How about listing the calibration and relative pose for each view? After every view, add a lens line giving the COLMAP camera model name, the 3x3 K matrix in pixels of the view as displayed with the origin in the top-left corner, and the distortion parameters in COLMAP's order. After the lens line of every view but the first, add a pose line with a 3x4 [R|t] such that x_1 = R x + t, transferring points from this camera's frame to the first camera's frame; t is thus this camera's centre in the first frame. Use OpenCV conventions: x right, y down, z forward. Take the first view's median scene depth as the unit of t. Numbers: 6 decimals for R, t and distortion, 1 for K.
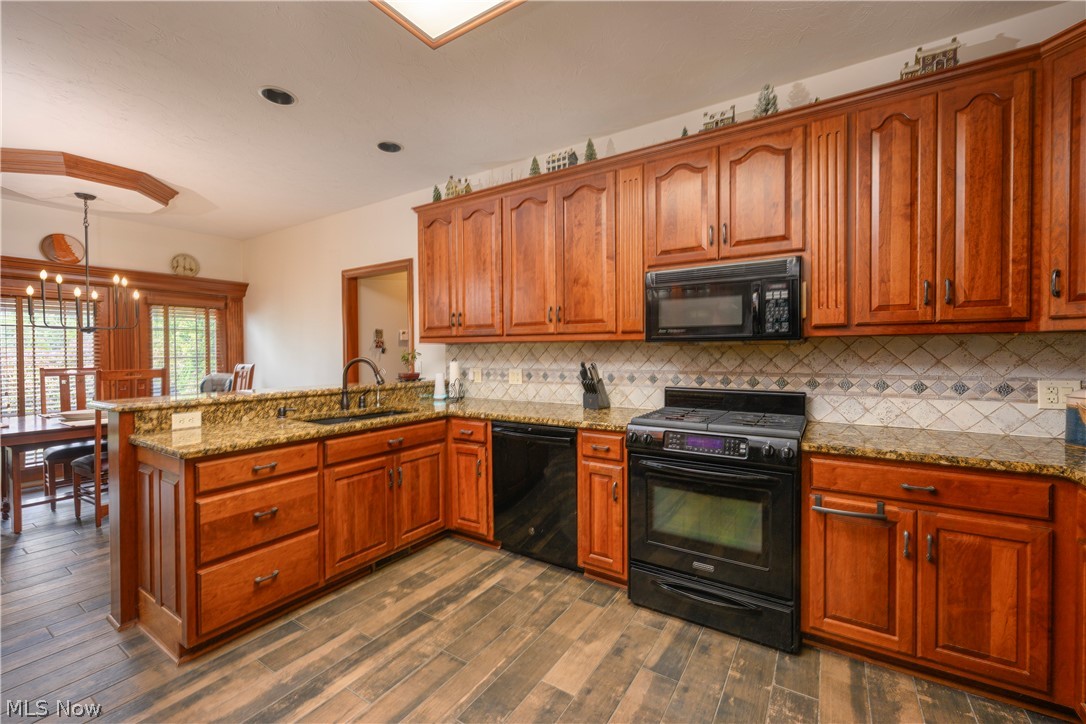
lens RADIAL K [[451.8, 0, 540.7], [0, 451.8, 357.8], [0, 0, 1]] dist [-0.003298, -0.000011]
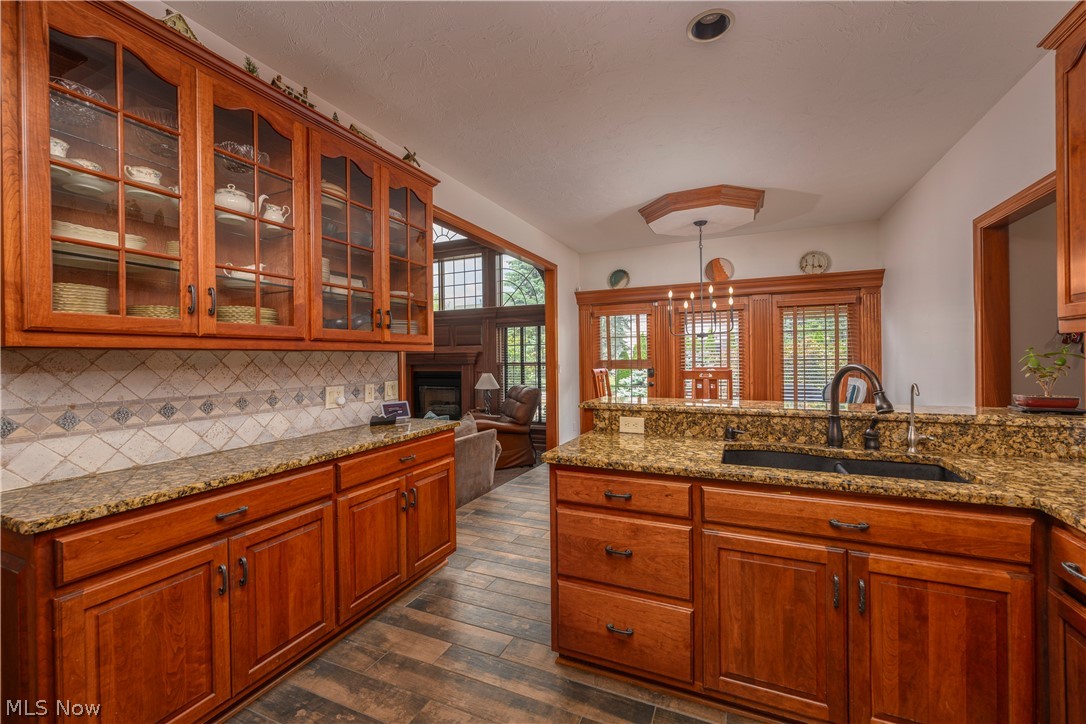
lens RADIAL K [[451.8, 0, 539.2], [0, 451.8, 358.1], [0, 0, 1]] dist [-0.003298, -0.000011]
pose [[0.141521, 0.003902, -0.989928, 0.130880], [-0.004264, 0.999985, 0.003332, -0.007658], [0.989926, 0.003750, 0.141536, 0.517435]]
